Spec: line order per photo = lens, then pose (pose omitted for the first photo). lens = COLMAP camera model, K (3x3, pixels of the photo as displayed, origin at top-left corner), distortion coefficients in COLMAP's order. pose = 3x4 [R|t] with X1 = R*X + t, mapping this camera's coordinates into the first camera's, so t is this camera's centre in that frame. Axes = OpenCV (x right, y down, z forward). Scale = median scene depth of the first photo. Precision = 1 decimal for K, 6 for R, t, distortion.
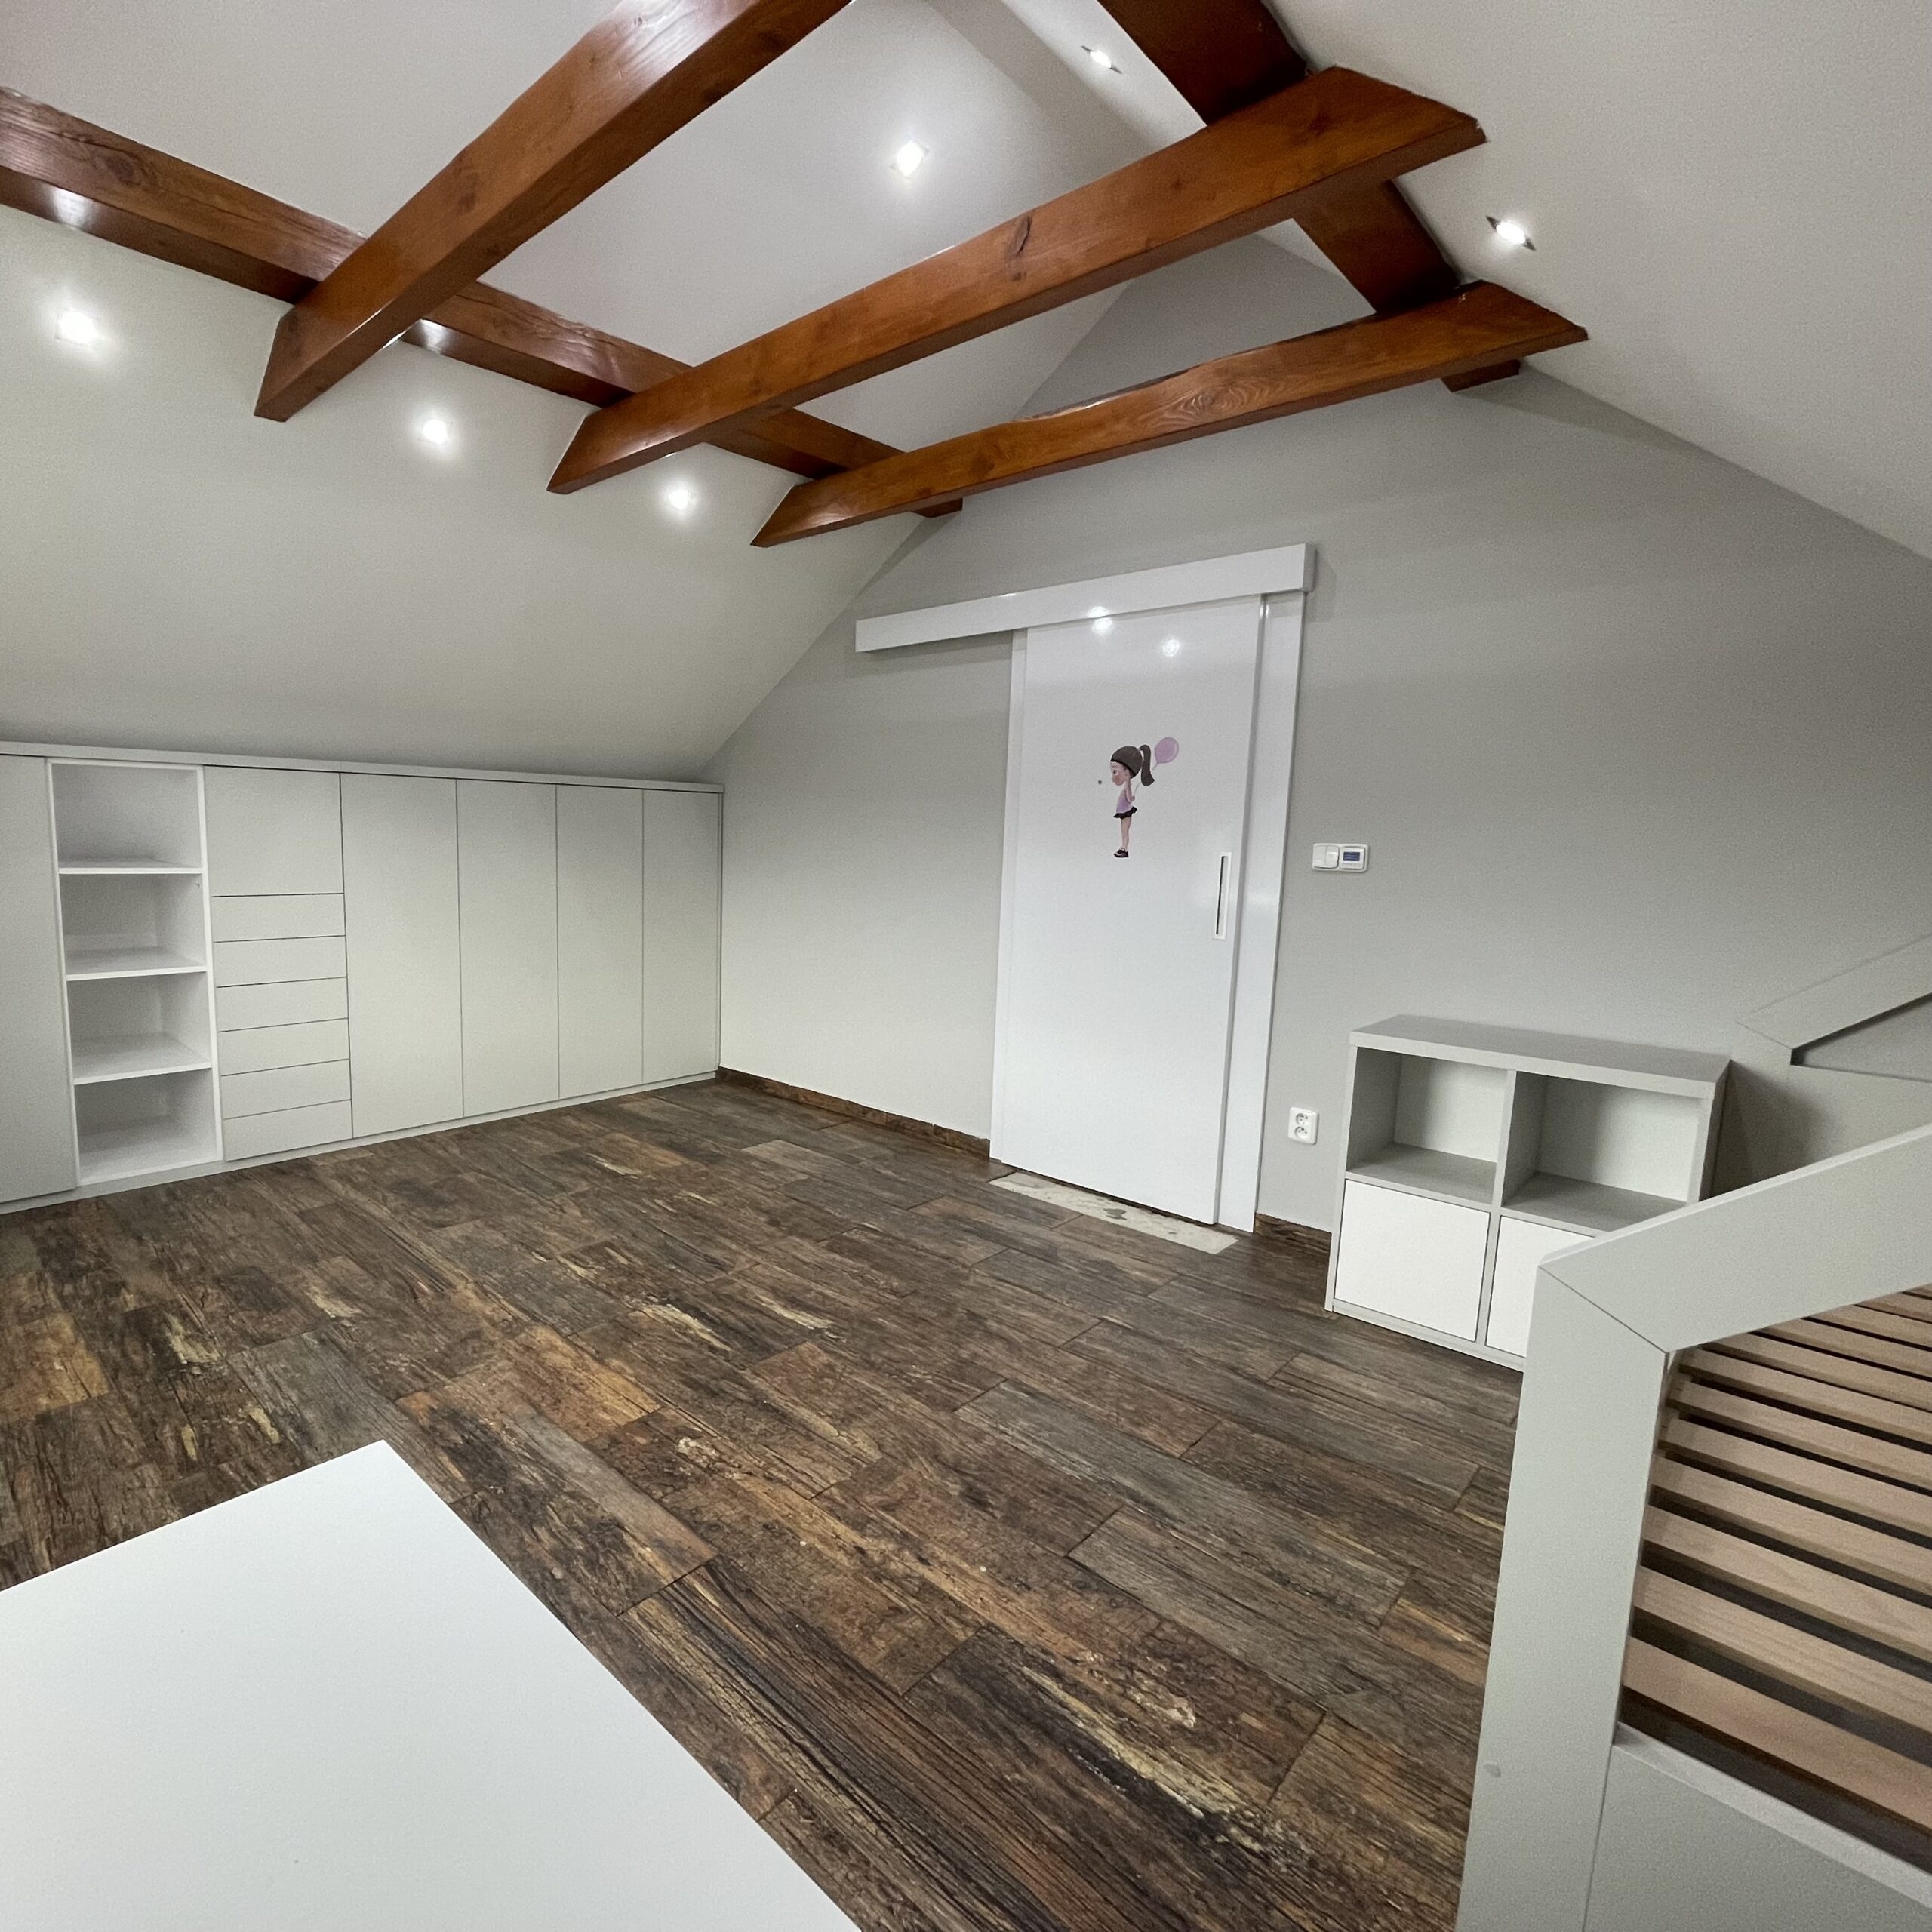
lens RADIAL K [[1035.6, 0, 810.3], [0, 1035.6, 961.5], [0, 0, 1]] dist [-0.000305, 0.001608]
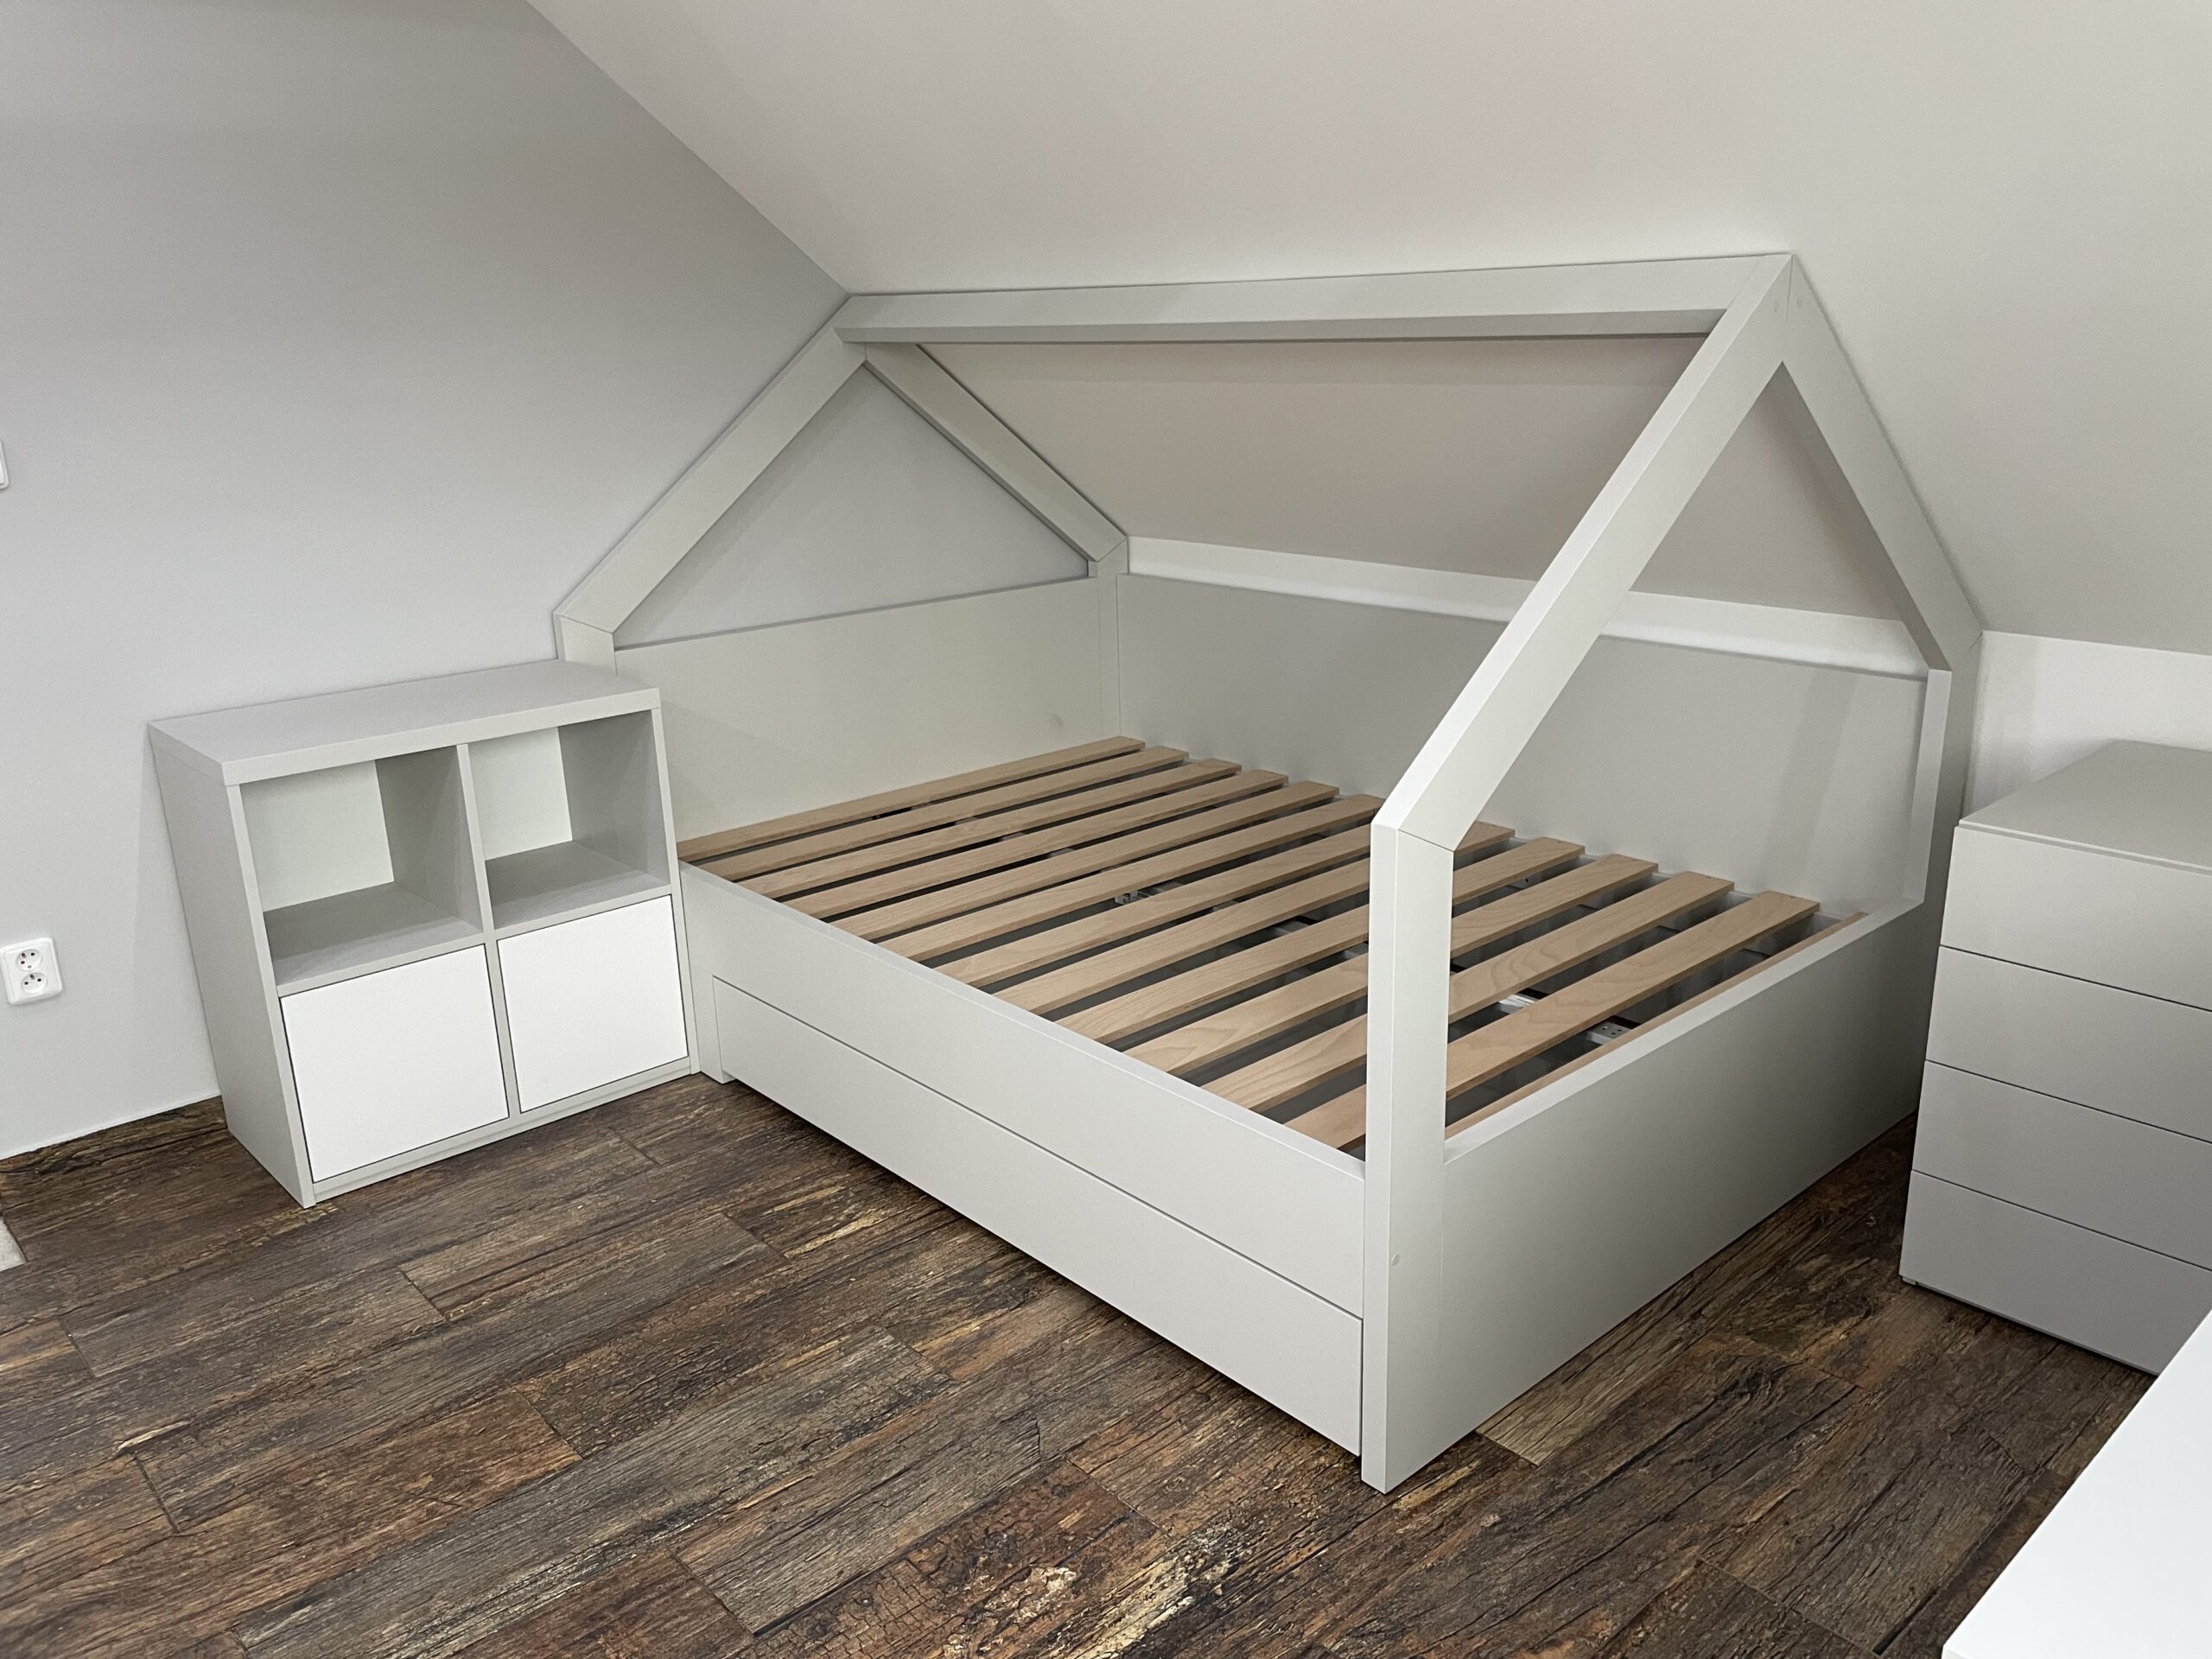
lens RADIAL K [[1686.3, 0, 1126.5], [0, 1686.3, 842.8], [0, 0, 1]] dist [0.061955, -0.077941]
pose [[0.035503, -0.321685, 0.946181, -0.528474], [0.151466, 0.937572, 0.313075, -0.155541], [-0.987825, 0.132199, 0.082011, 0.581942]]
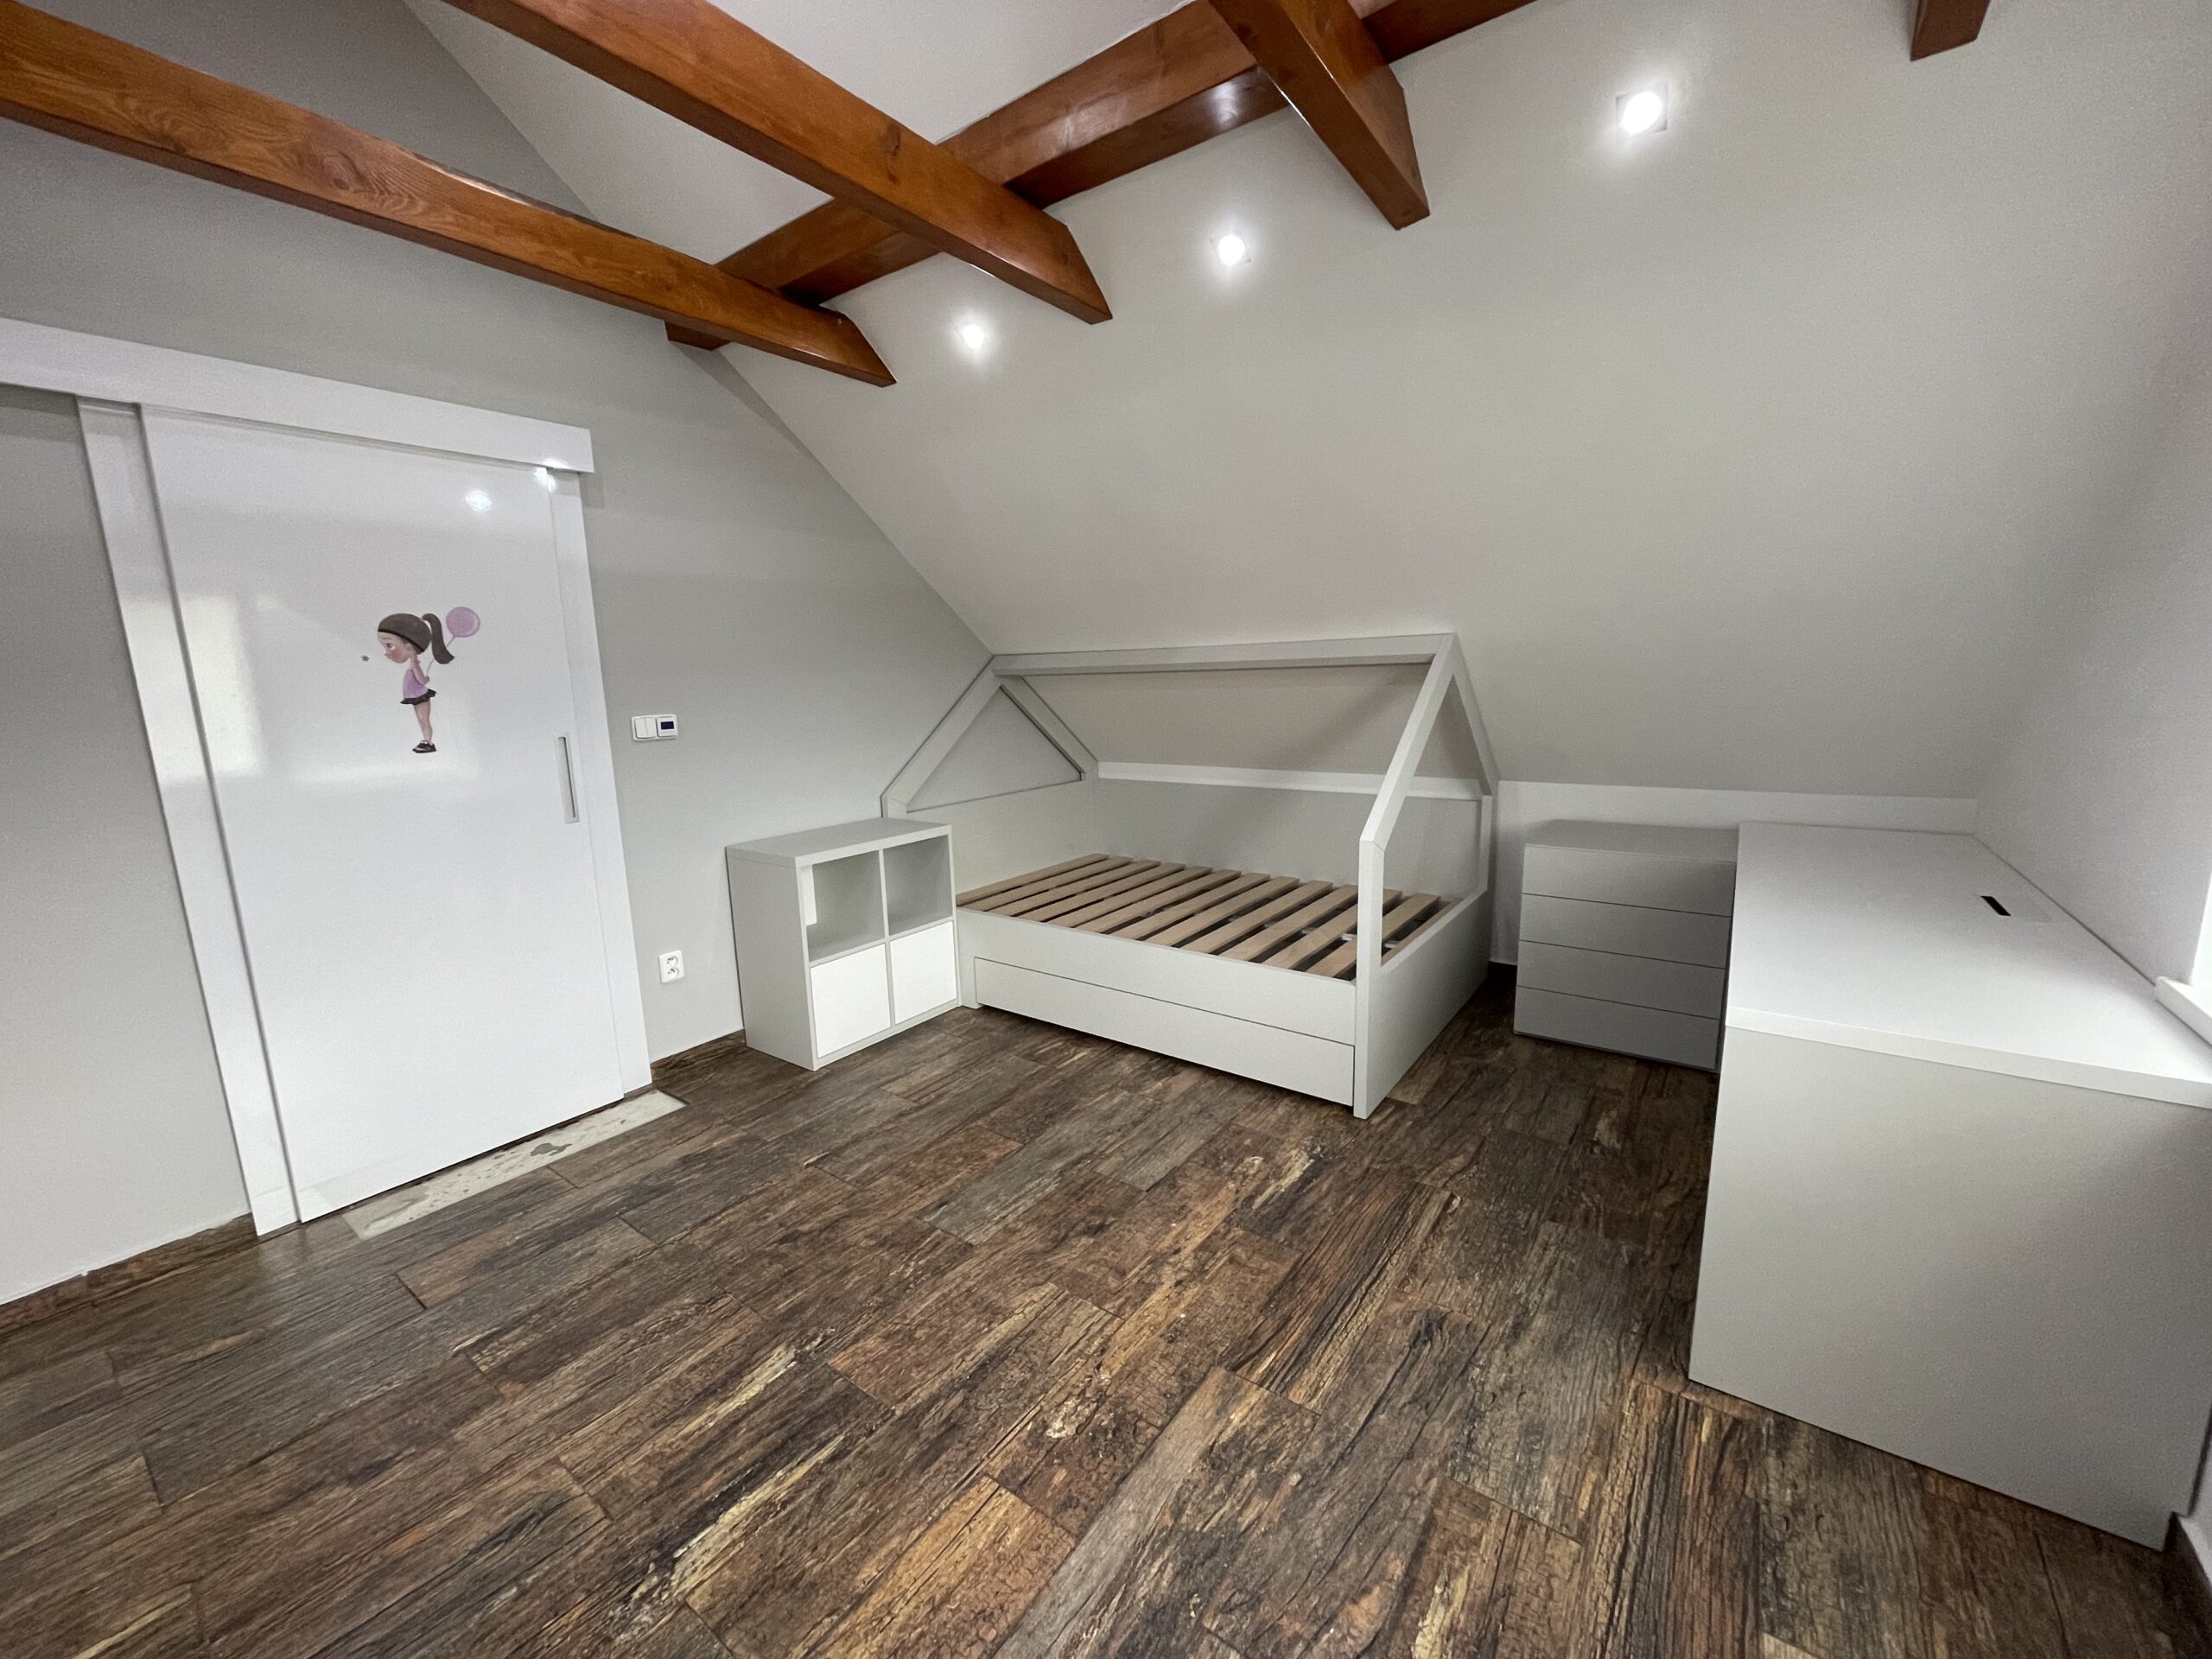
lens RADIAL K [[901.3, 0, 1086.2], [0, 901.3, 830.3], [0, 0, 1]] dist [-0.000313, 0.000028]
pose [[-0.151392, -0.192142, 0.969619, -0.837723], [0.150951, 0.964926, 0.214781, -0.207064], [-0.976880, 0.178881, -0.117078, 1.060996]]
